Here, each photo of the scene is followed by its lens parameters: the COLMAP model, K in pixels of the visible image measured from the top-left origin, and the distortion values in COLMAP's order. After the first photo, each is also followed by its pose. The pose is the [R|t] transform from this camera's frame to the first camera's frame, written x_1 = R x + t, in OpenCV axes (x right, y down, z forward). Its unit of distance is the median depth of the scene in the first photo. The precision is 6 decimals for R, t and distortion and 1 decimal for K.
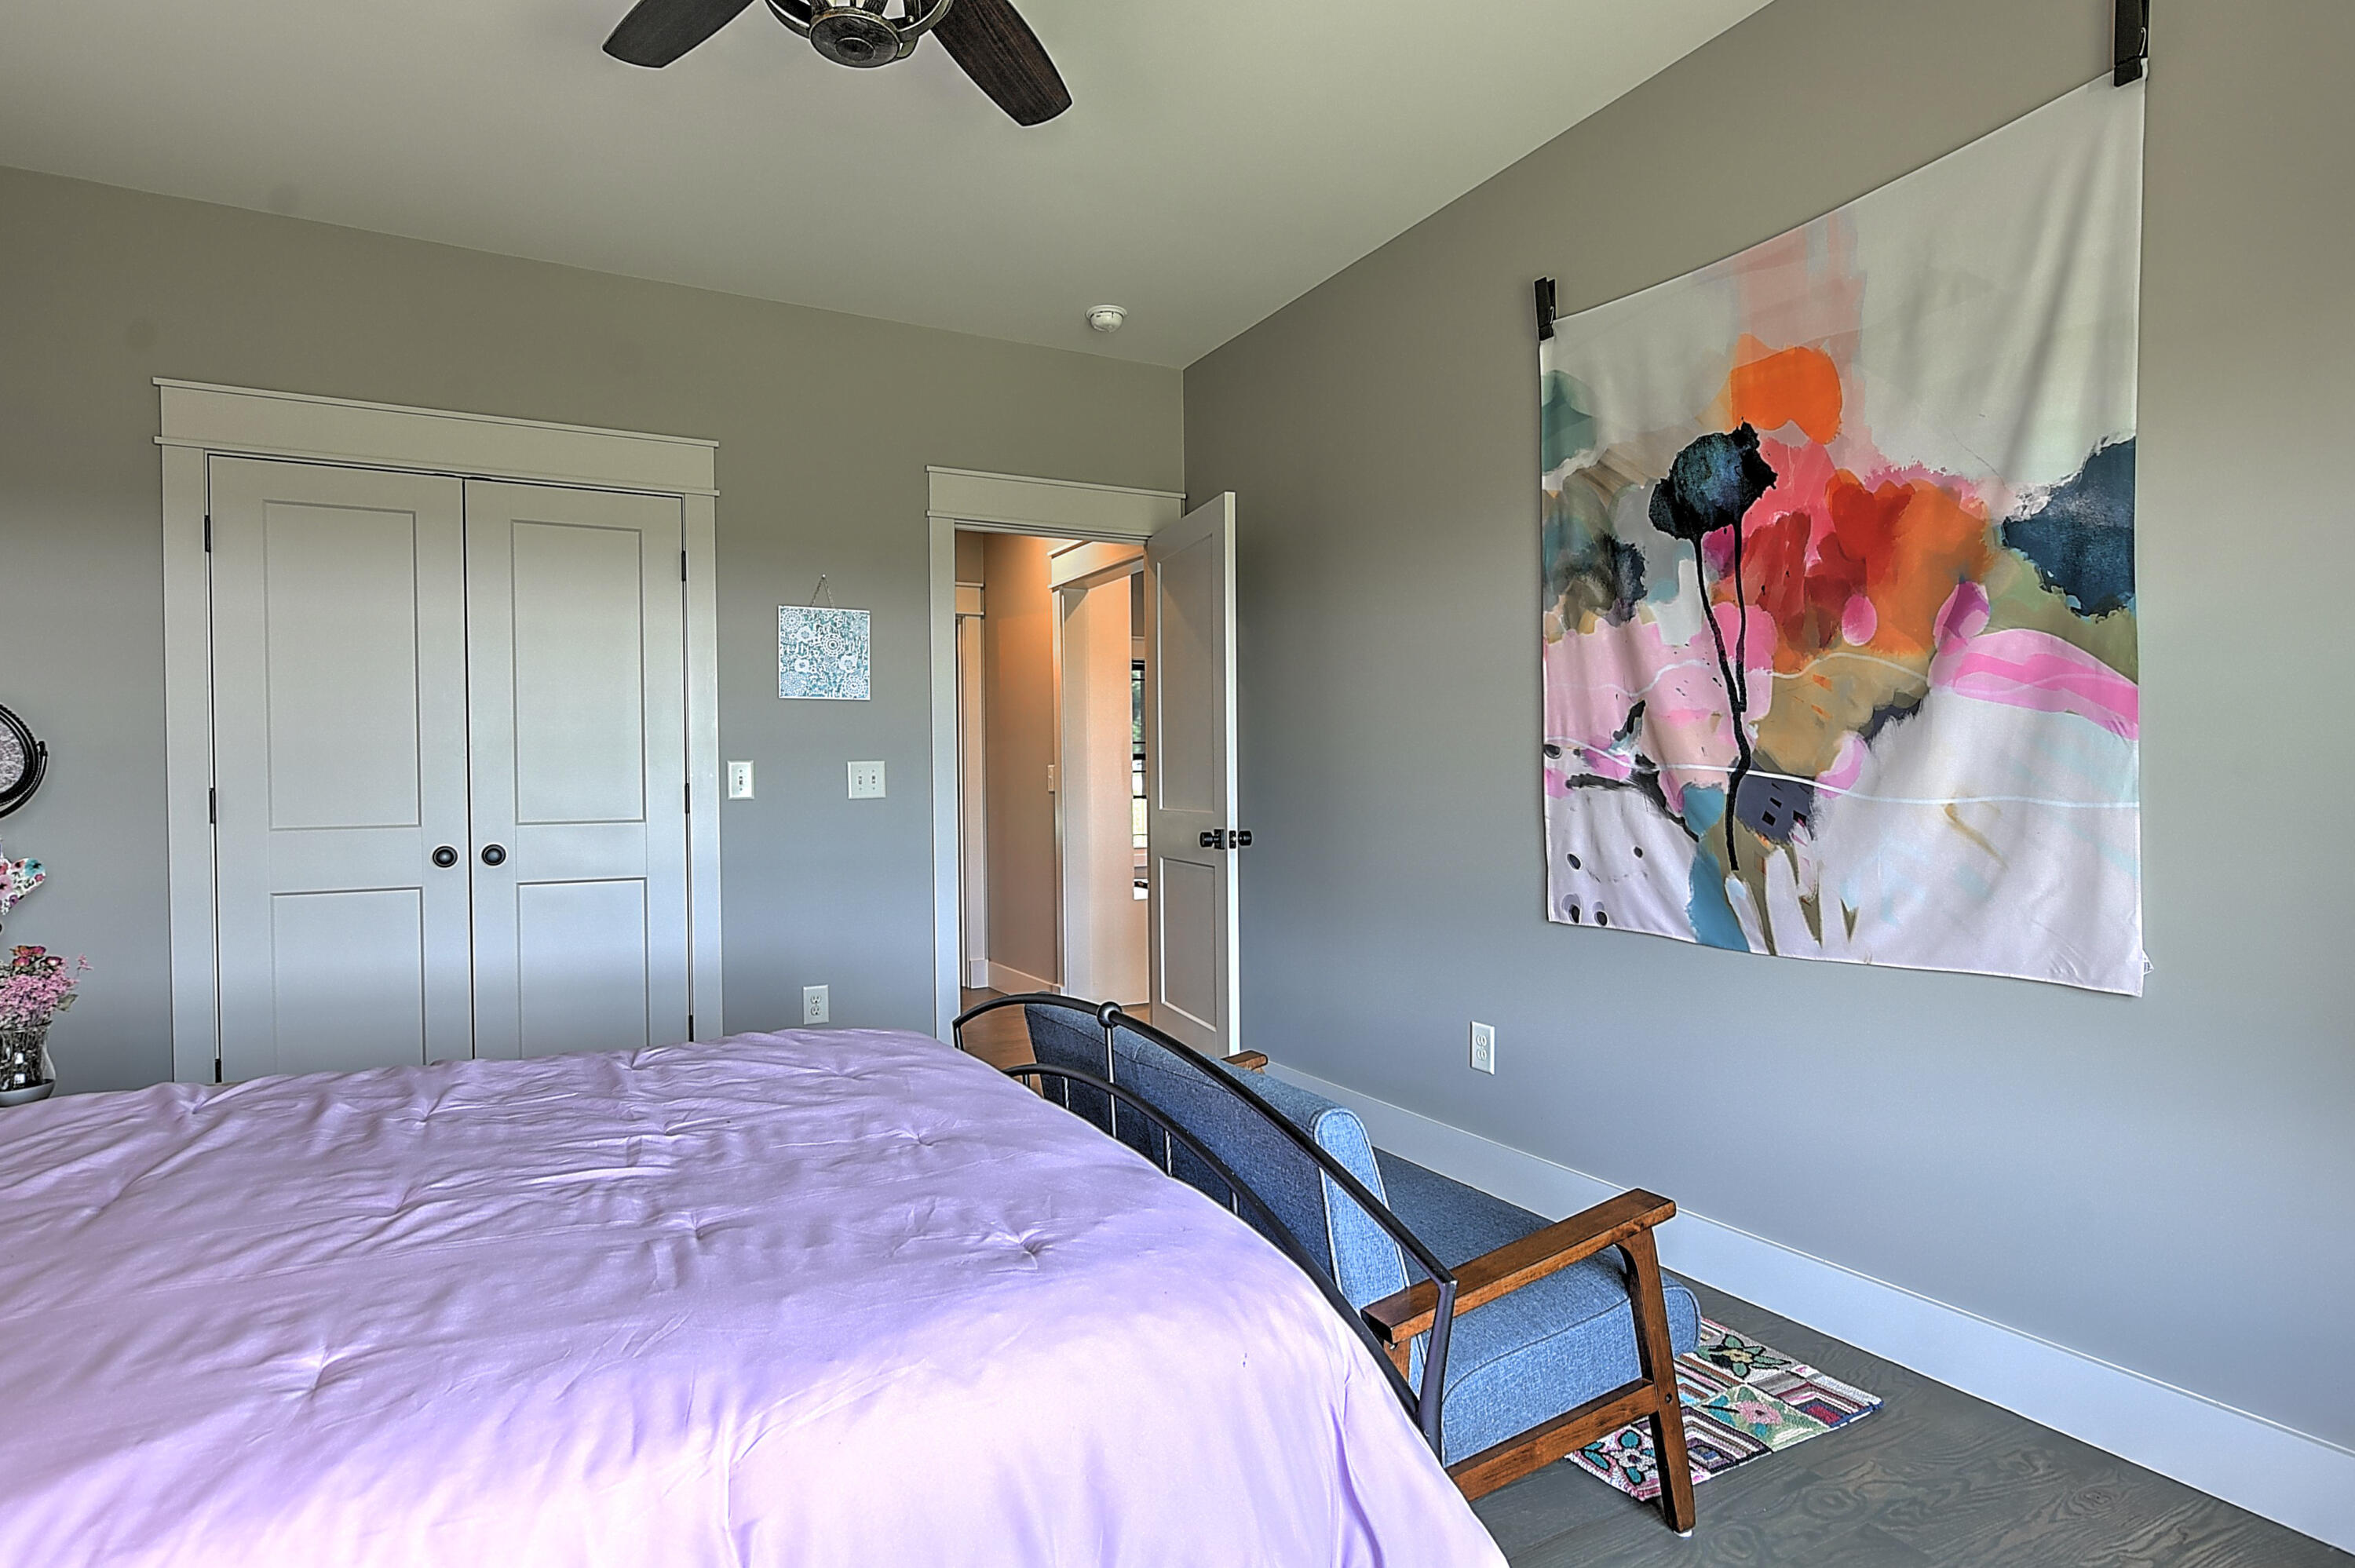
lens RADIAL K [[1232.8, 0, 1180.7], [0, 1232.8, 787.6], [0, 0, 1]] dist [-0.006585, 0.003218]
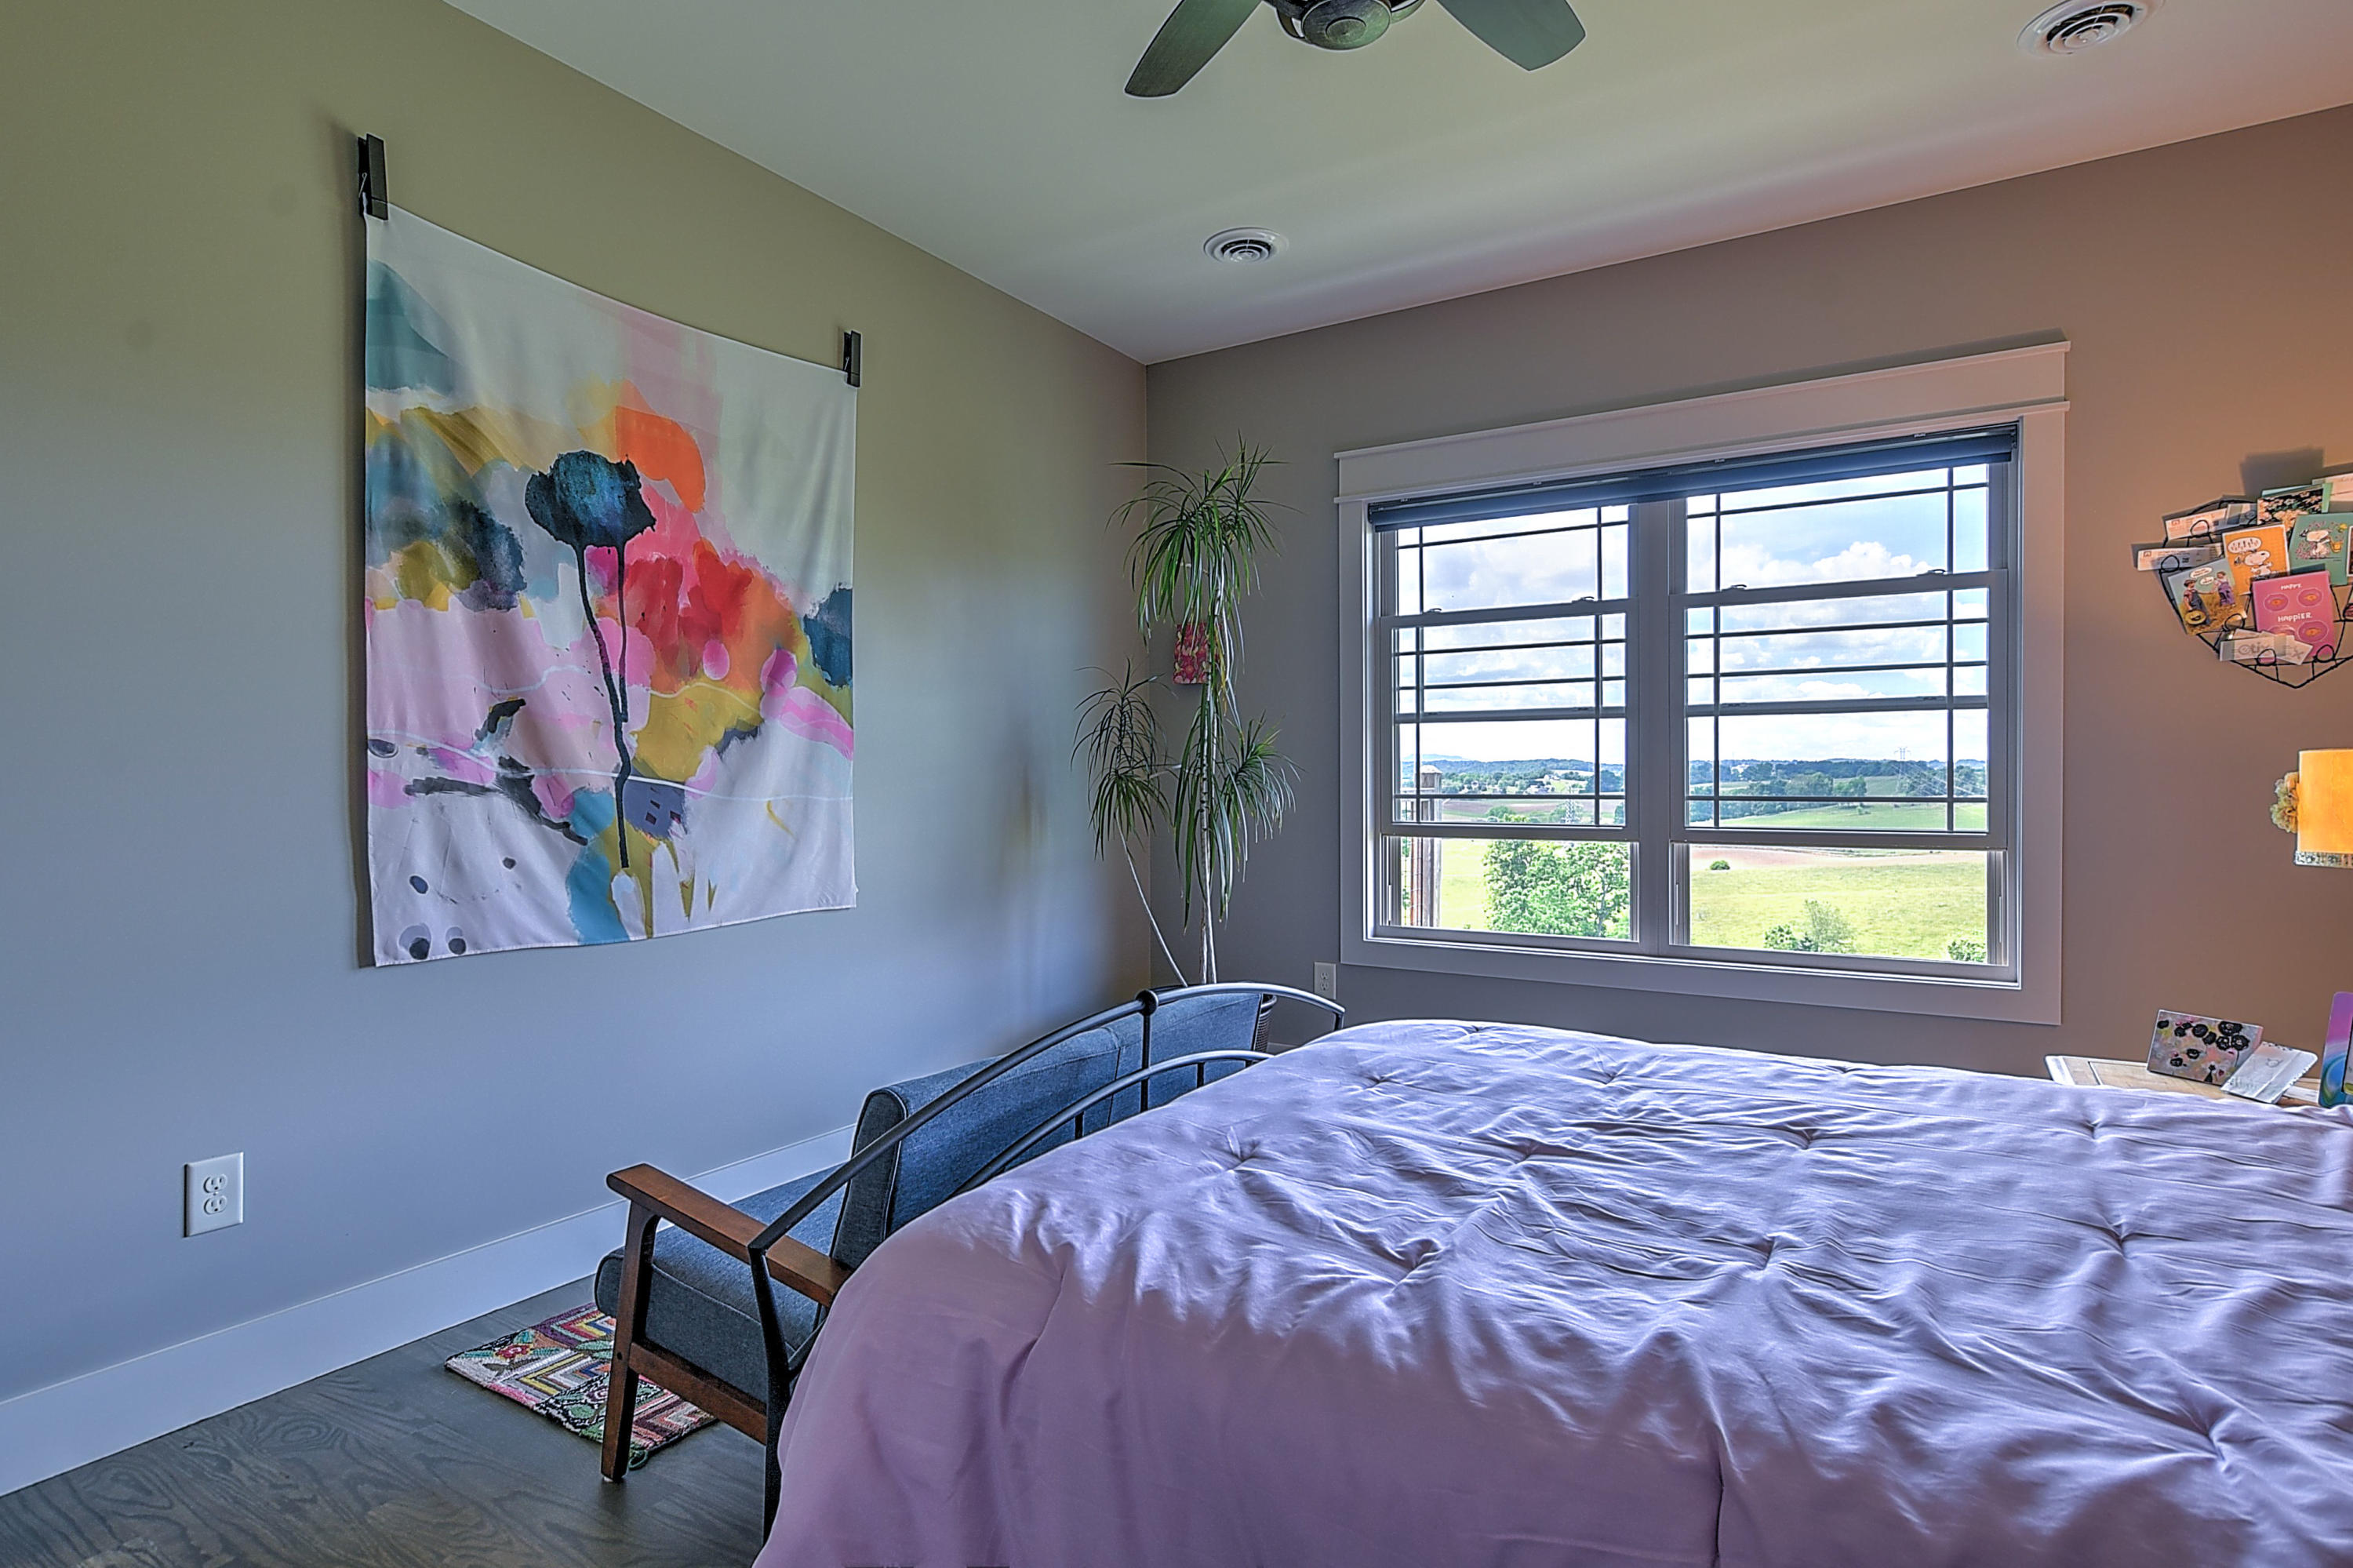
lens RADIAL K [[1232.0, 0, 1144.6], [0, 1232.0, 787.6], [0, 0, 1]] dist [-0.006585, 0.003218]
pose [[-0.481832, 0.006291, 0.876241, -0.722150], [0.014613, 0.999893, 0.000857, 0.002270], [-0.876142, 0.013218, -0.481872, 1.120481]]
